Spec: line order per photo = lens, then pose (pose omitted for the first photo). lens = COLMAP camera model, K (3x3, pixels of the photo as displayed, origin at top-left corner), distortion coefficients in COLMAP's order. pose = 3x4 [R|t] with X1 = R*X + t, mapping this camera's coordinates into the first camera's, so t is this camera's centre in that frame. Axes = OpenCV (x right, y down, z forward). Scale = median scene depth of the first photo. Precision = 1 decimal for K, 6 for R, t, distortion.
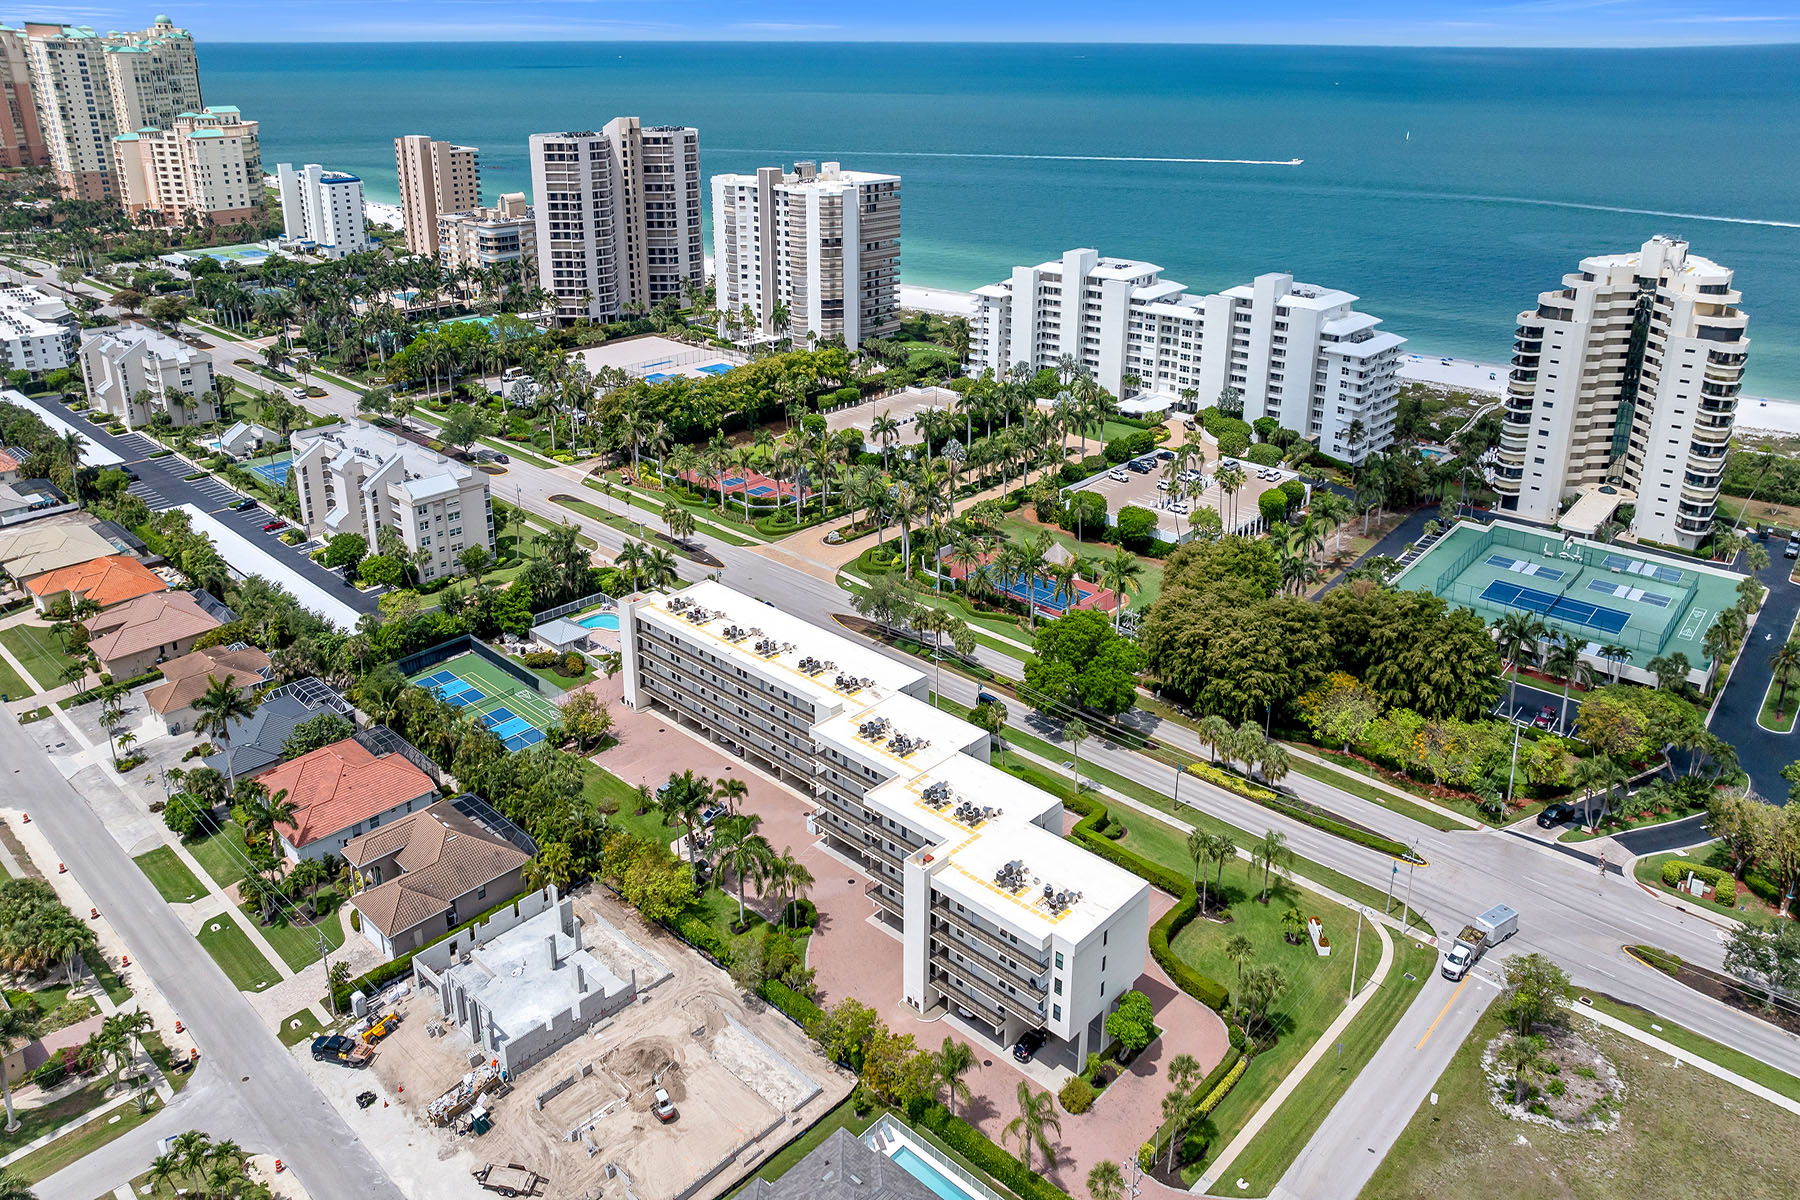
lens RADIAL K [[1276.2, 0, 899.7], [0, 1276.2, 464.5], [0, 0, 1]] dist [-0.035963, 0.039556]
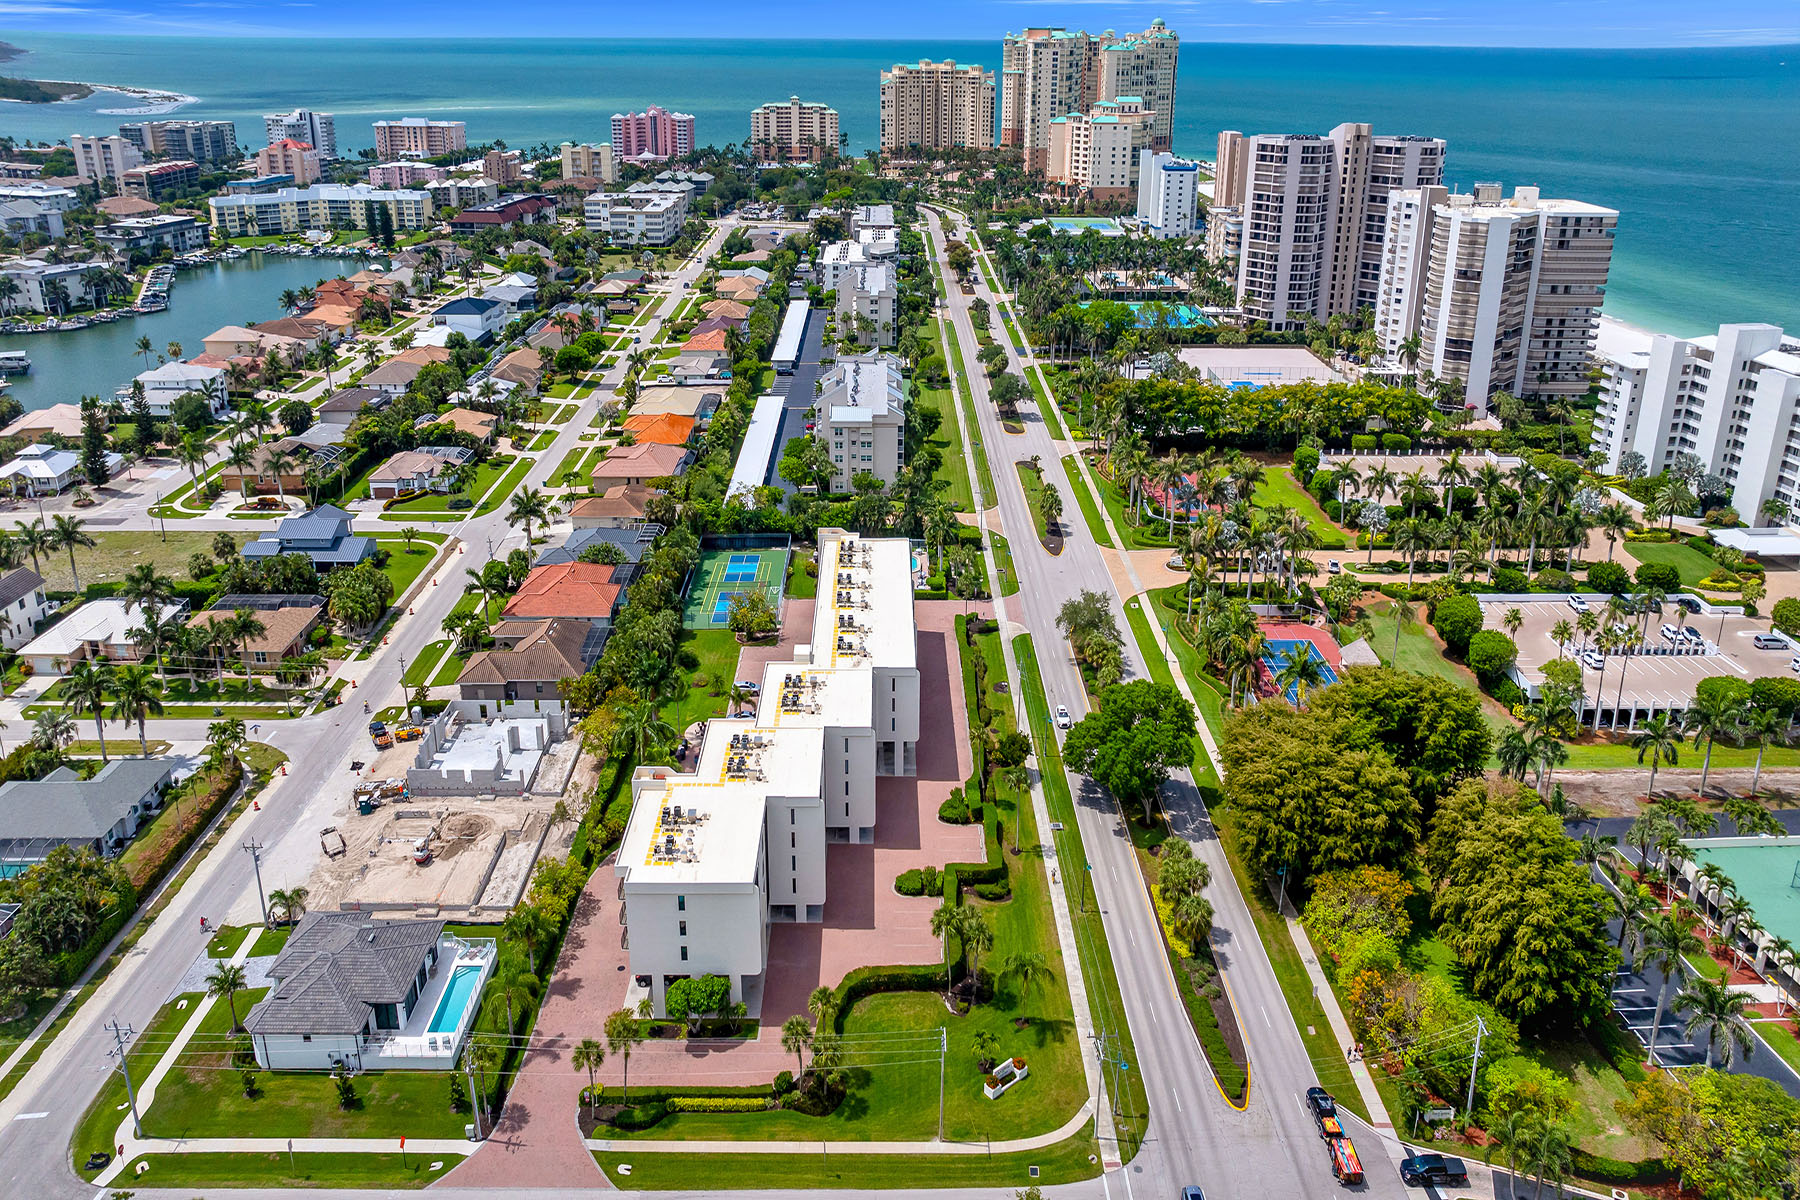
lens RADIAL K [[1287.8, 0, 902.0], [0, 1287.8, 441.5], [0, 0, 1]] dist [-0.022955, 0.005640]
pose [[0.691541, 0.220865, -0.687743, 0.343506], [-0.235921, 0.968954, 0.073950, -0.040564], [0.682725, 0.111113, 0.722178, 0.122882]]
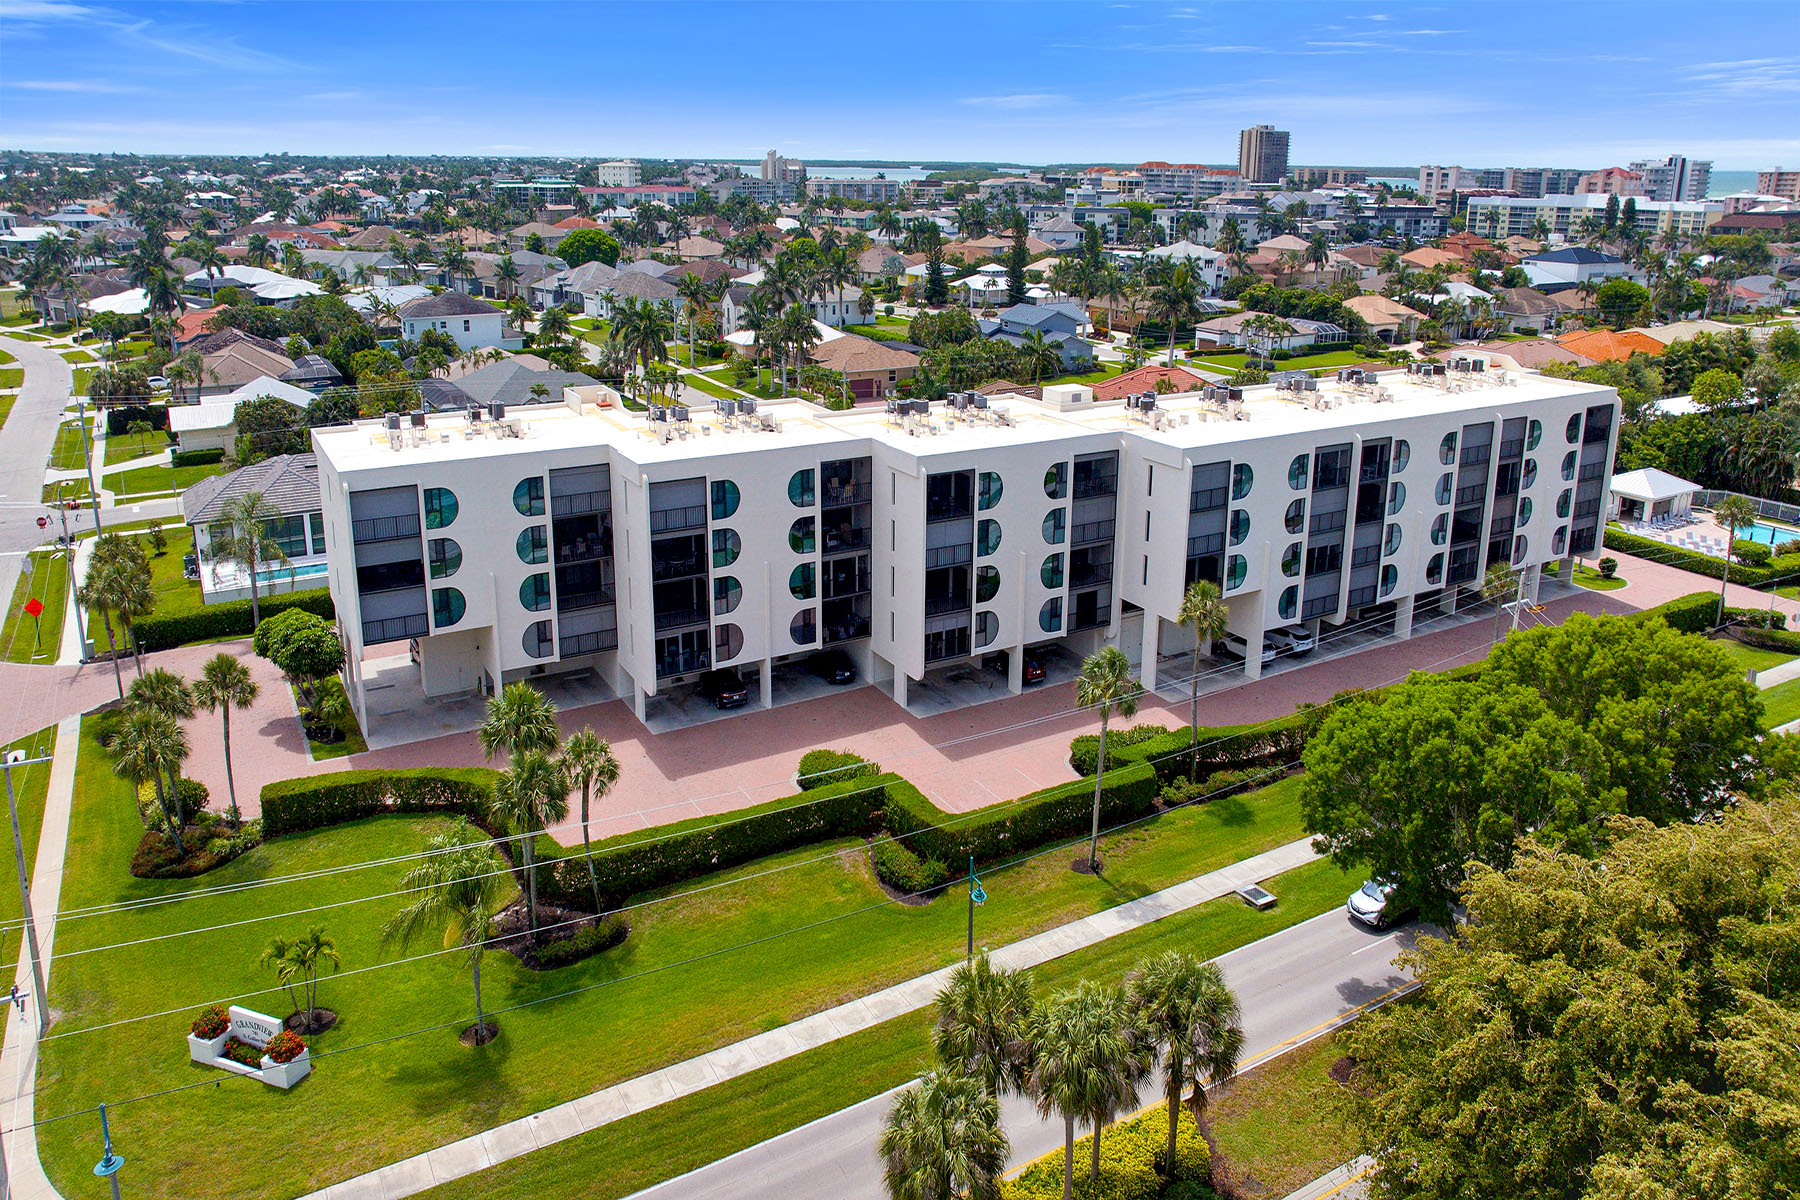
lens RADIAL K [[1274.7, 0, 898.8], [0, 1274.7, 472.3], [0, 0, 1]] dist [-0.022955, 0.001988]
pose [[-0.294165, 0.221362, -0.929767, 0.244849], [-0.313307, 0.896721, 0.312620, 0.032608], [0.902943, 0.383264, -0.194429, 0.512628]]
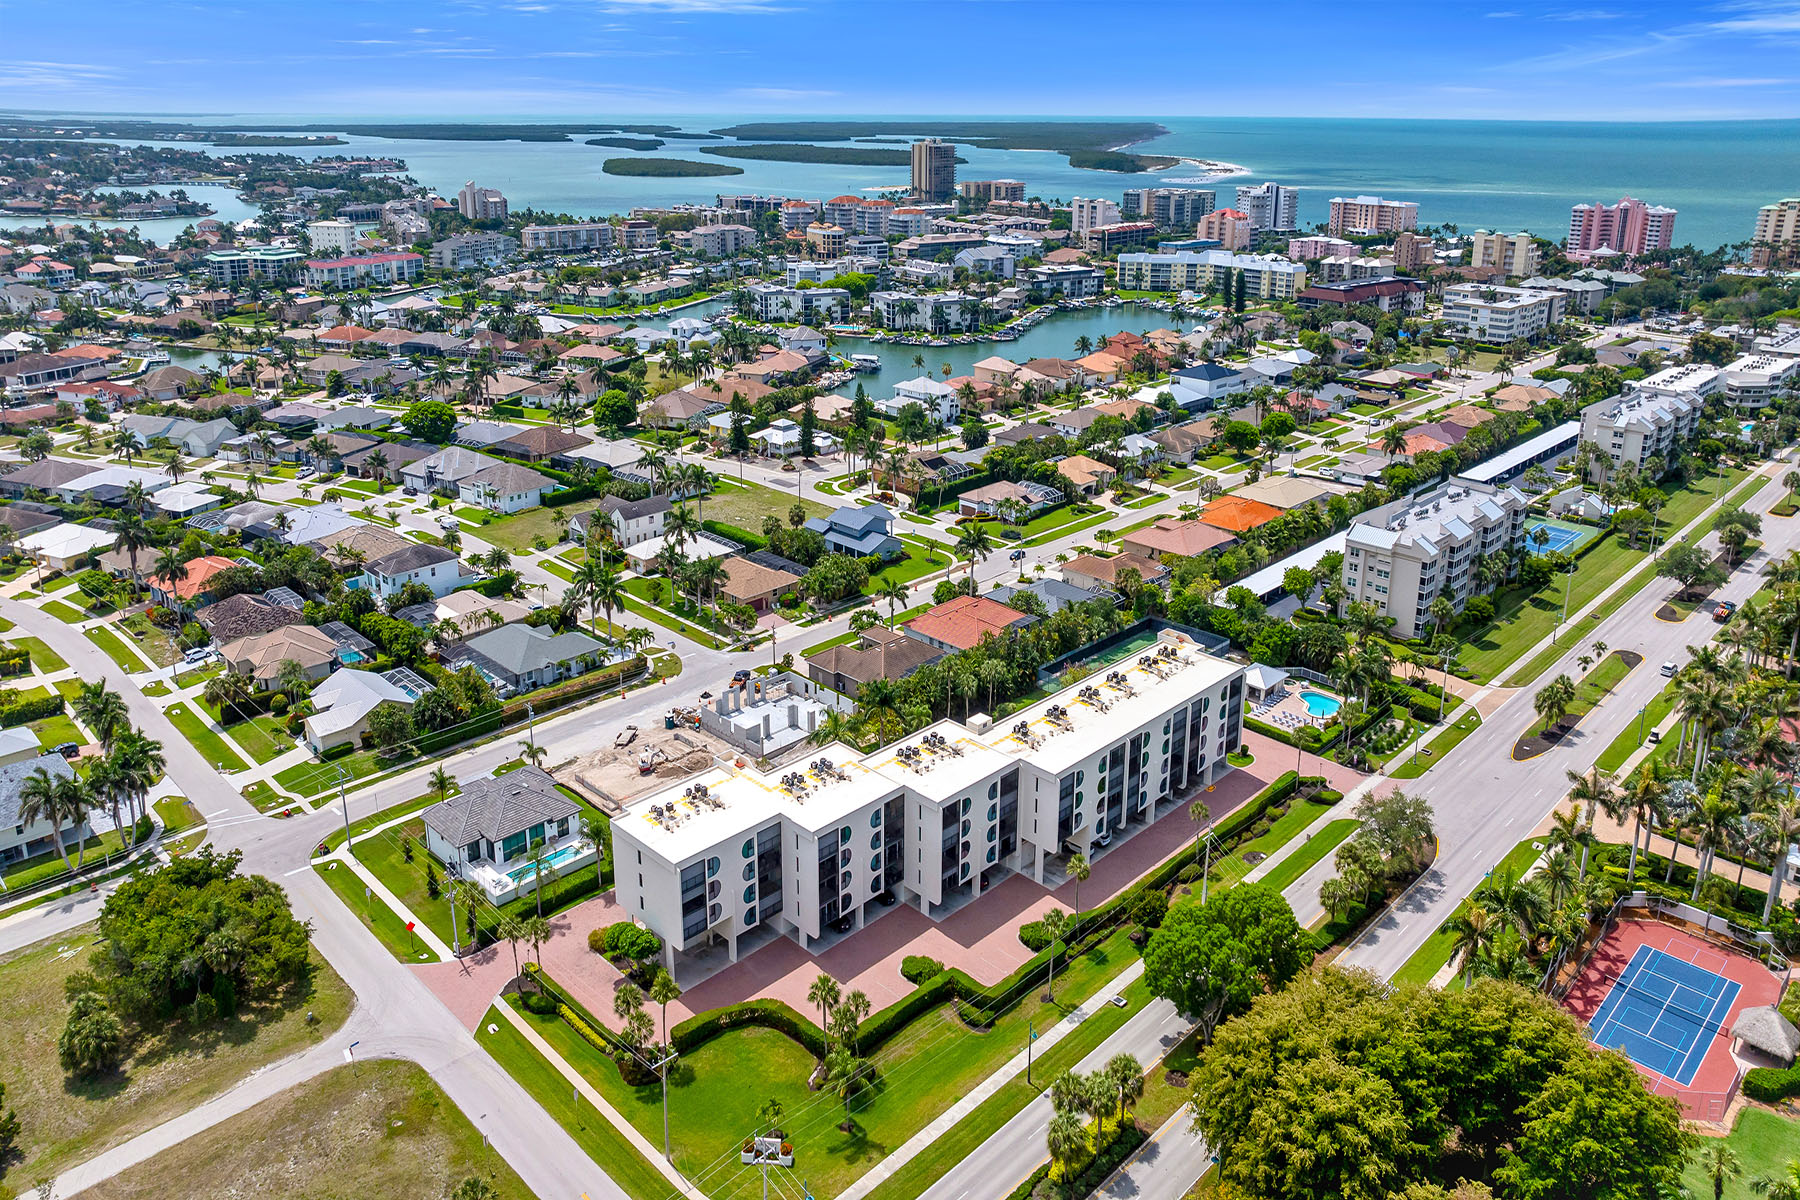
lens RADIAL K [[1287.8, 0, 902.0], [0, 1287.8, 441.5], [0, 0, 1]] dist [-0.022955, 0.005640]
pose [[-0.033385, 0.248042, -0.968174, 0.455044], [-0.324442, 0.913562, 0.245238, -0.132007], [0.945316, 0.322304, 0.049976, 0.391449]]
